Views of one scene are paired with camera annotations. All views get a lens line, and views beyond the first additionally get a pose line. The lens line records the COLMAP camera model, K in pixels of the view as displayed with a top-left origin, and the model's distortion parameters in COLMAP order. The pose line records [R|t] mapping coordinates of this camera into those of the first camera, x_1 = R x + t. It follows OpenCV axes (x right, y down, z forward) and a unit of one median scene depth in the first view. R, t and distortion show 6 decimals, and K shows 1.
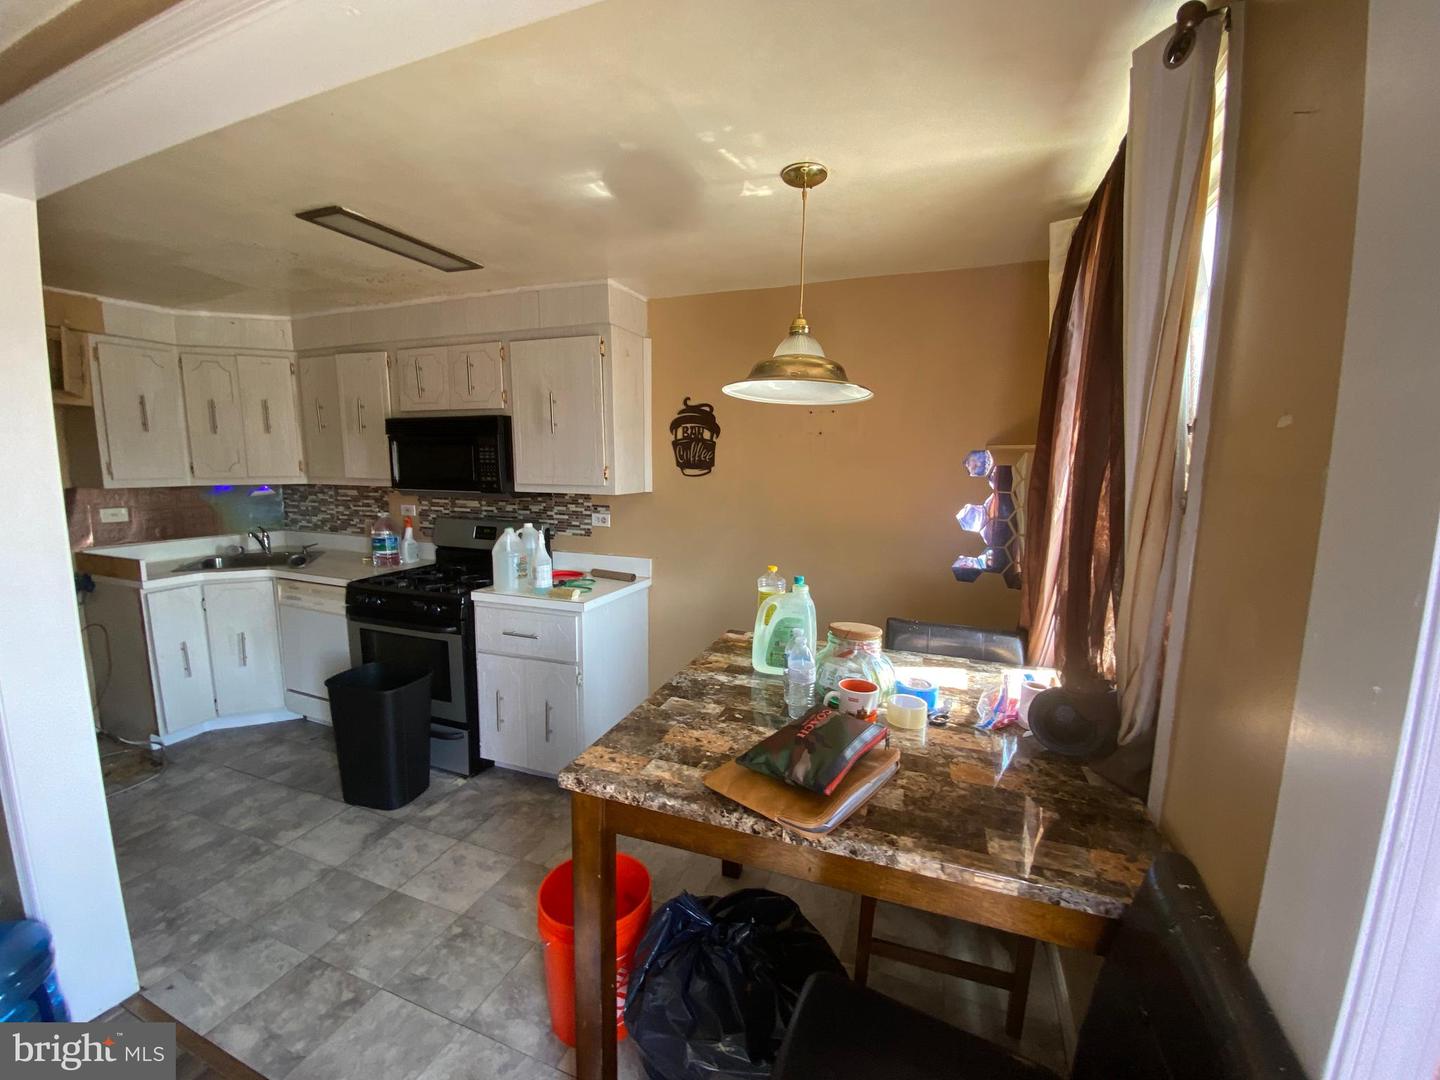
lens RADIAL K [[579.2, 0, 724.6], [0, 579.2, 547.0], [0, 0, 1]] dist [-0.001923, -0.011778]
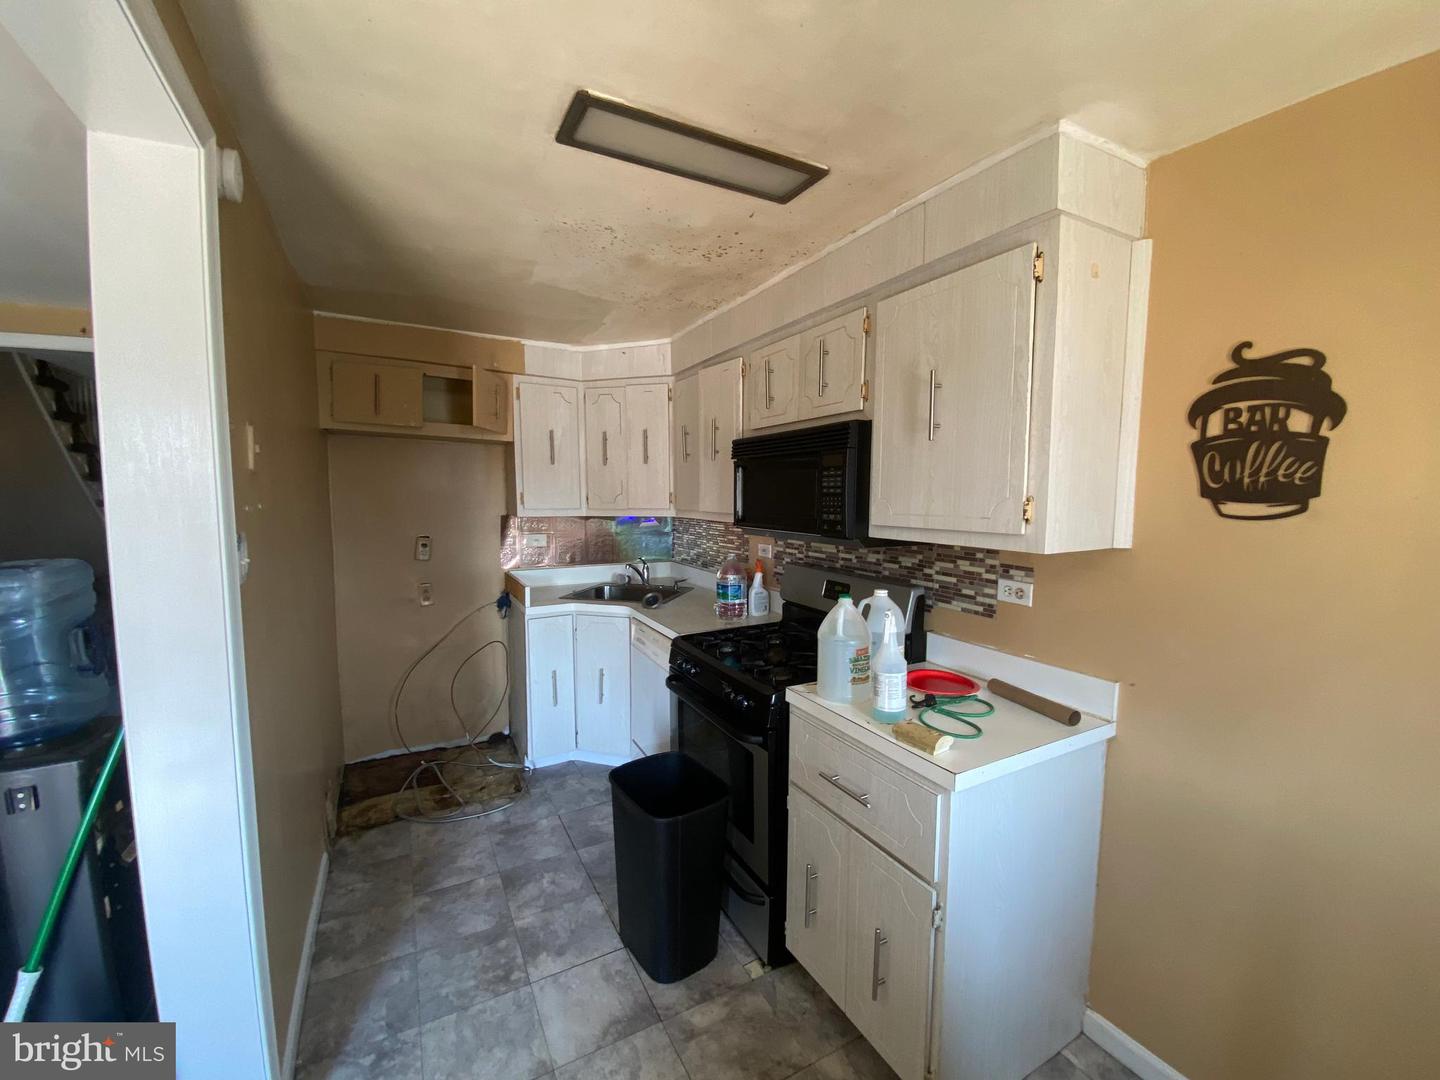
lens RADIAL K [[588.1, 0, 720.0], [0, 588.1, 544.5], [0, 0, 1]] dist [0.058734, -0.047191]
pose [[0.765543, 0.050004, -0.641439, -0.068760], [-0.088736, 0.995653, -0.028287, -0.054992], [0.637236, 0.078574, 0.766652, 0.397560]]
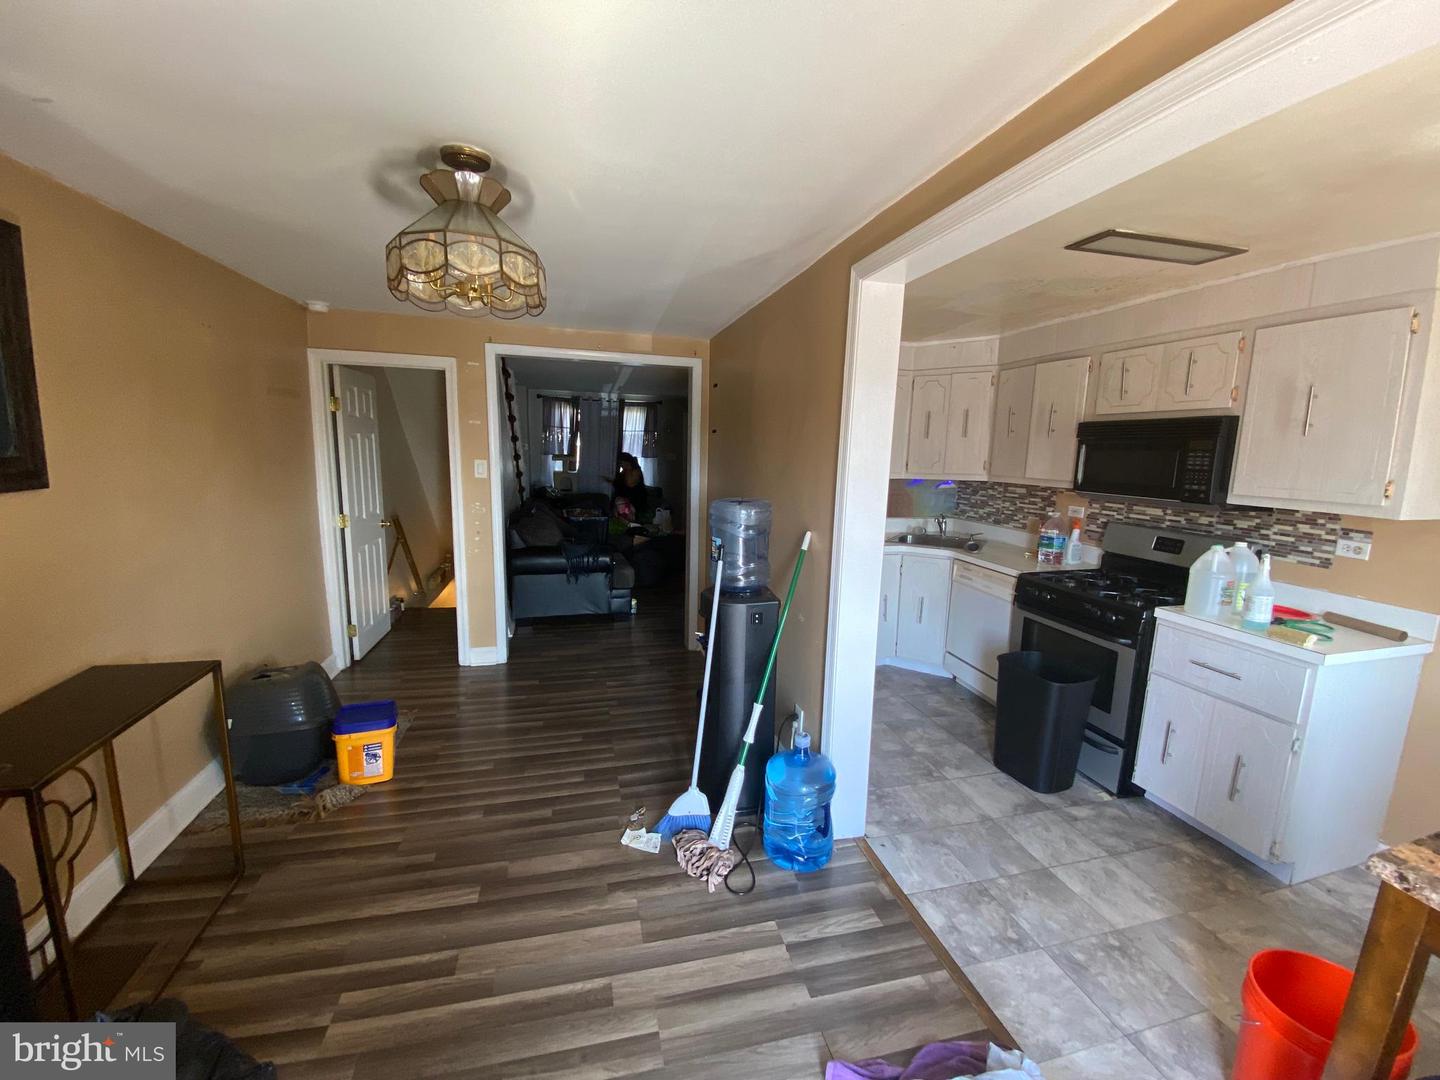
lens RADIAL K [[579.2, 0, 724.6], [0, 579.2, 547.0], [0, 0, 1]] dist [-0.001923, -0.011778]
pose [[0.565003, 0.137779, -0.813504, -0.080972], [-0.131729, 0.988375, 0.075906, 0.001941], [0.814506, 0.064274, 0.576584, -0.099467]]
